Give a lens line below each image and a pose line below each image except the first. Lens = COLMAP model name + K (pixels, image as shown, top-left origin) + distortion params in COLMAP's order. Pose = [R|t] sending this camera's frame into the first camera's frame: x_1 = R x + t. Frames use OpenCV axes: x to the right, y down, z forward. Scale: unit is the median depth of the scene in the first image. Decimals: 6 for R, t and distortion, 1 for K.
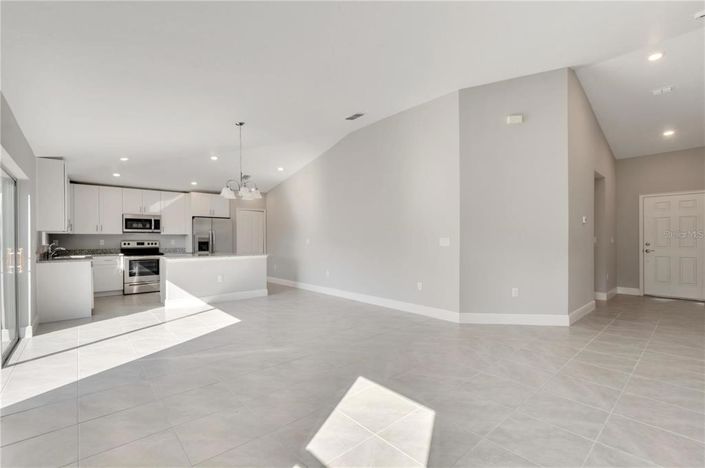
lens RADIAL K [[312.2, 0, 352.5], [0, 312.2, 234.0], [0, 0, 1]] dist [0.001807, 0.000161]
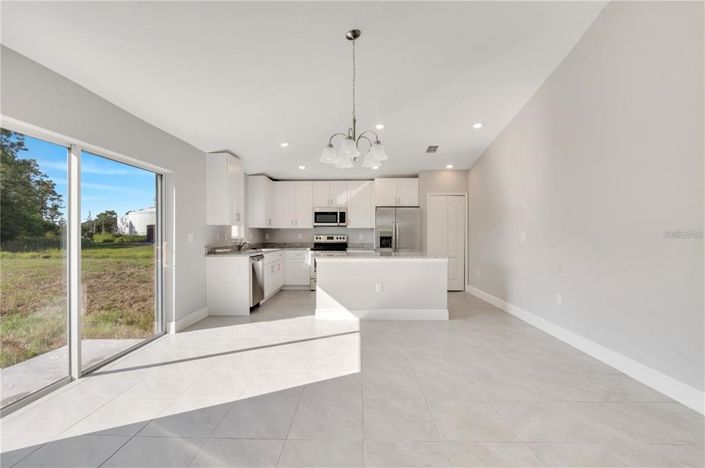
lens RADIAL K [[312.2, 0, 352.5], [0, 312.2, 234.0], [0, 0, 1]] dist [0.001807, 0.000161]
pose [[0.732290, 0.003651, -0.680983, 0.022236], [0.008547, 0.999858, 0.014552, 0.005221], [0.680939, -0.016477, 0.732155, 0.347717]]
